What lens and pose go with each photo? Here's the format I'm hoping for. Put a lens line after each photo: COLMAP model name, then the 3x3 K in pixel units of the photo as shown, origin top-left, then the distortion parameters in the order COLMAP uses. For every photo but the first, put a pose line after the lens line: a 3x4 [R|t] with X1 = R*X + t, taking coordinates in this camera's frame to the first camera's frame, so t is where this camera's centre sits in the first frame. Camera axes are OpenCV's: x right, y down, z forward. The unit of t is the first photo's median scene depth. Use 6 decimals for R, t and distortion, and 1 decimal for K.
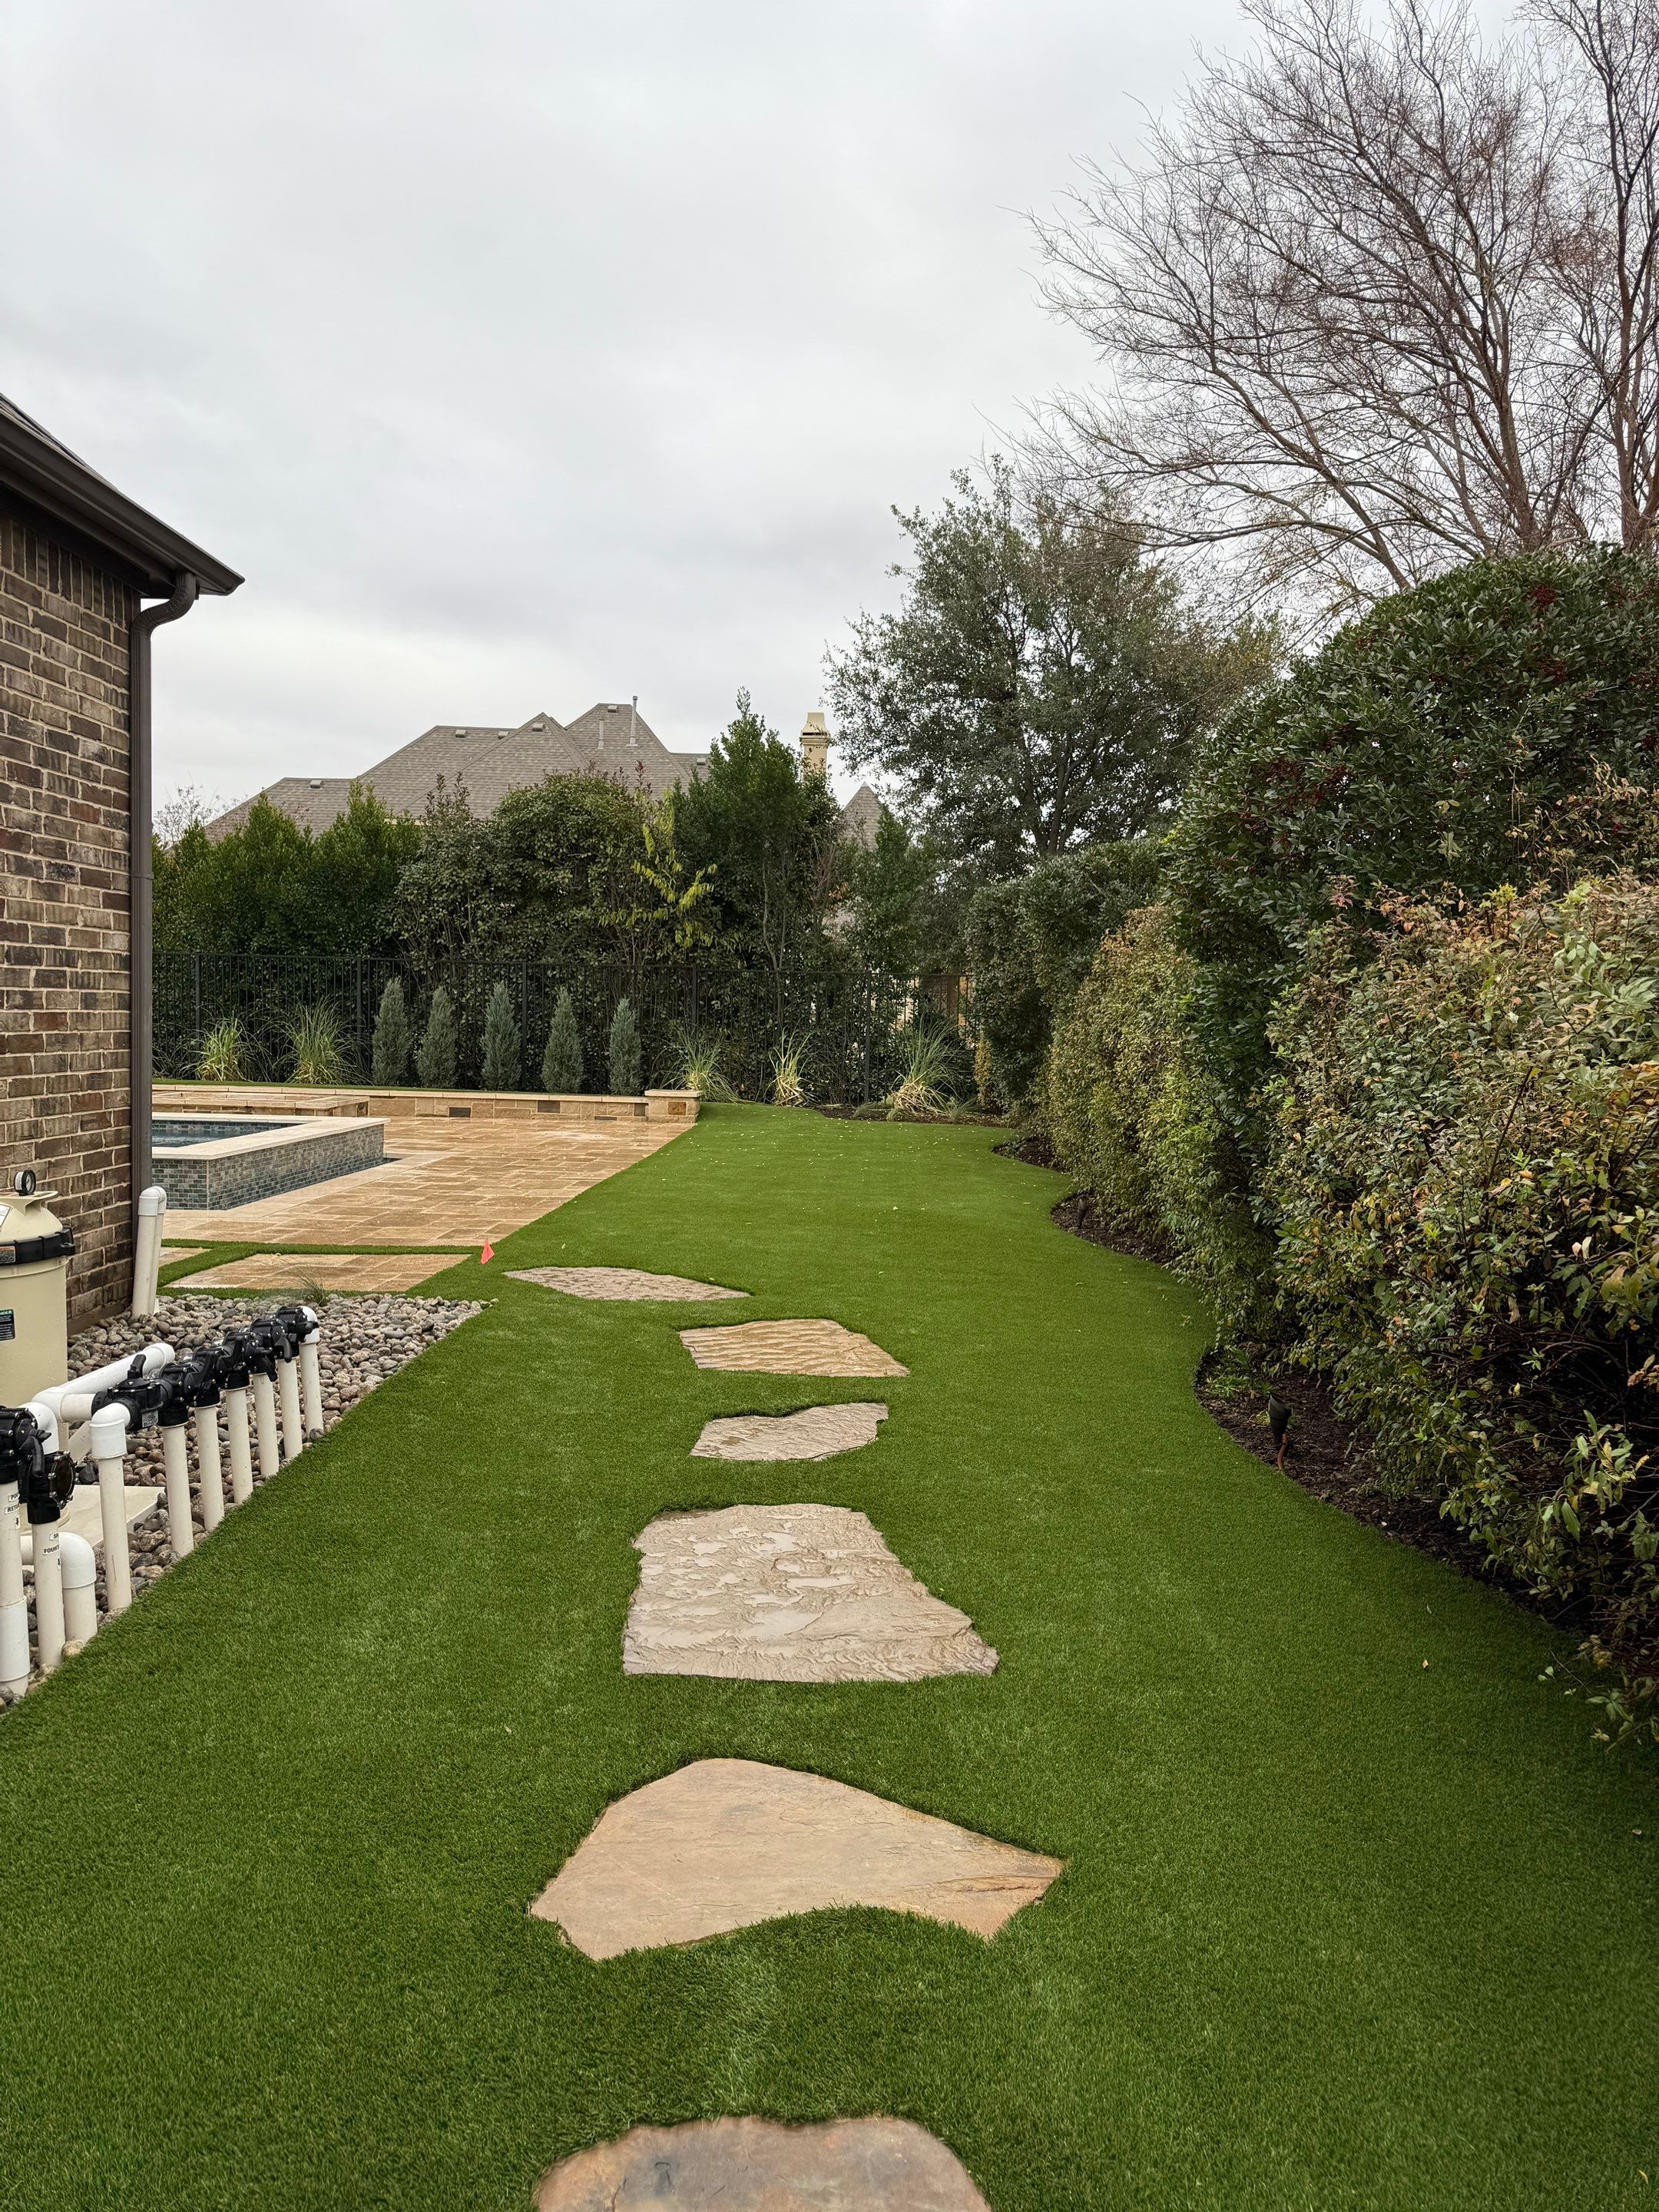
lens RADIAL K [[1544.6, 0, 836.3], [0, 1544.6, 1127.9], [0, 0, 1]] dist [0.062795, -0.075078]
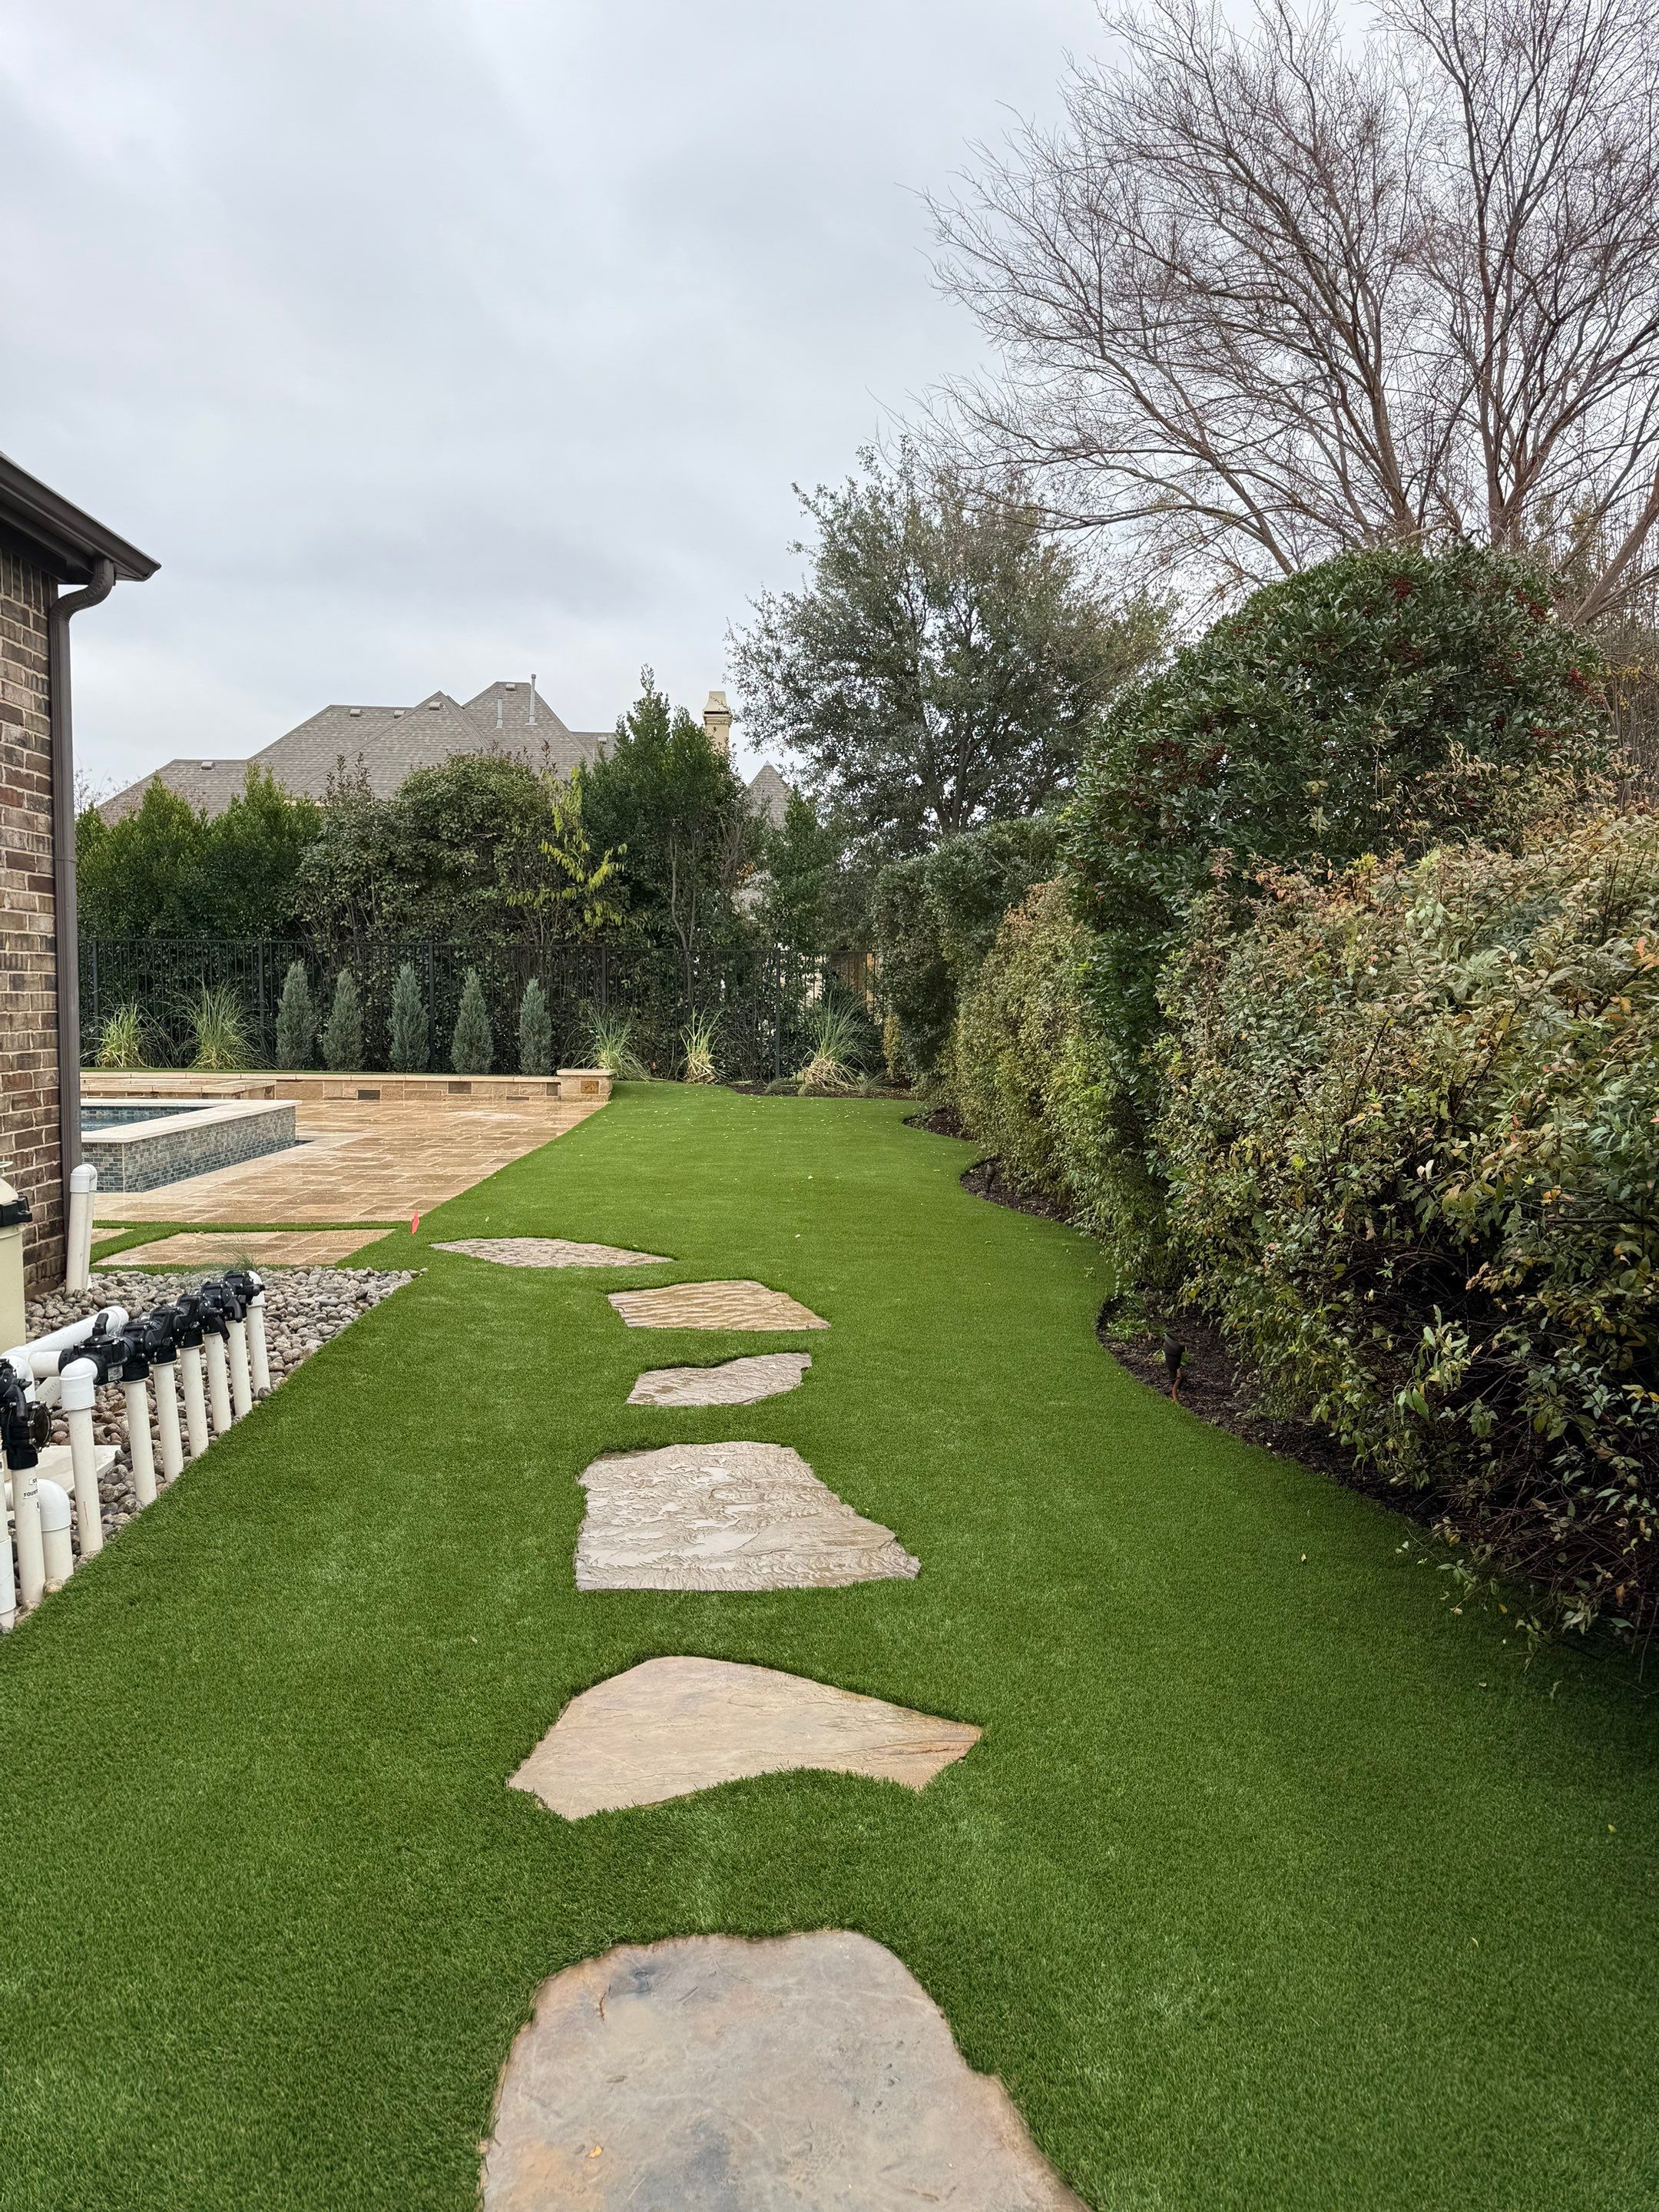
lens RADIAL K [[1544.6, 0, 833.0], [0, 1544.6, 1129.4], [0, 0, 1]] dist [0.062795, -0.075078]
pose [[0.998198, -0.019123, 0.056873, -0.003369], [0.018309, 0.999723, 0.014801, 0.003959], [-0.057140, -0.013733, 0.998272, -0.020214]]
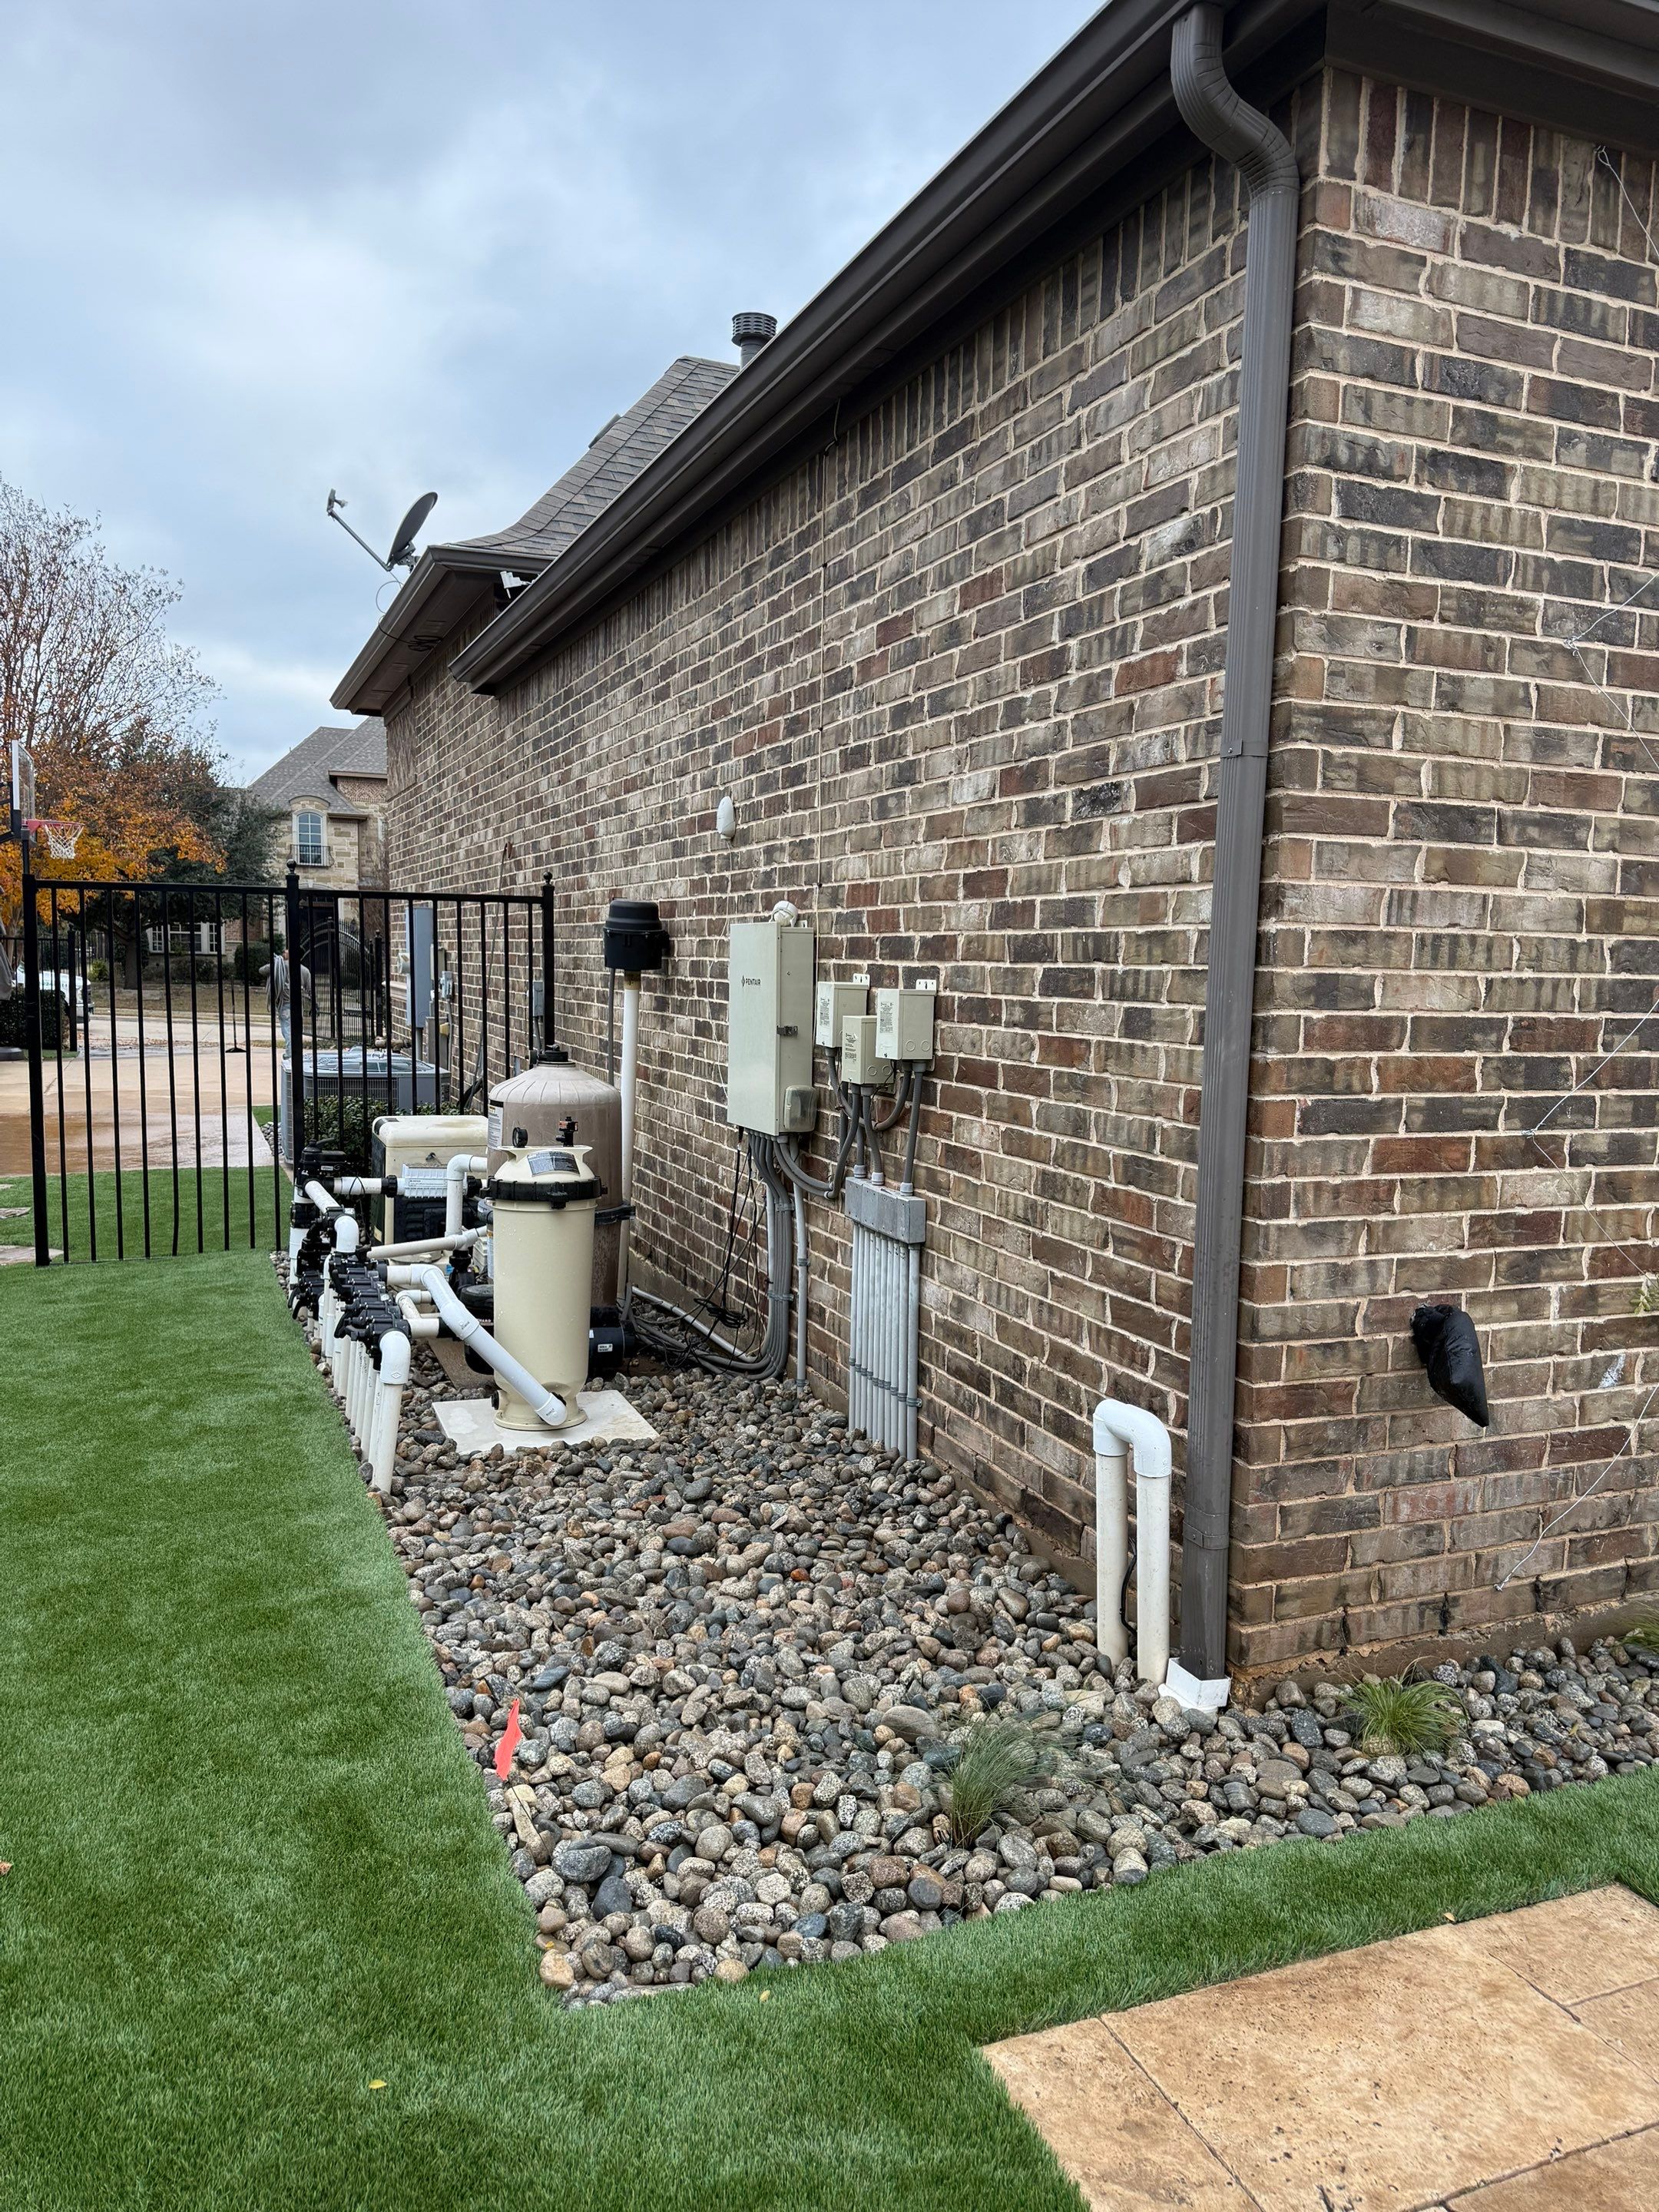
lens RADIAL K [[1544.6, 0, 840.8], [0, 1544.6, 1121.7], [0, 0, 1]] dist [0.062795, -0.075078]
pose [[-0.904806, -0.000532, -0.425823, -0.077873], [-0.074784, 0.984655, 0.157674, -0.062636], [0.419205, 0.174509, -0.890962, 0.724904]]
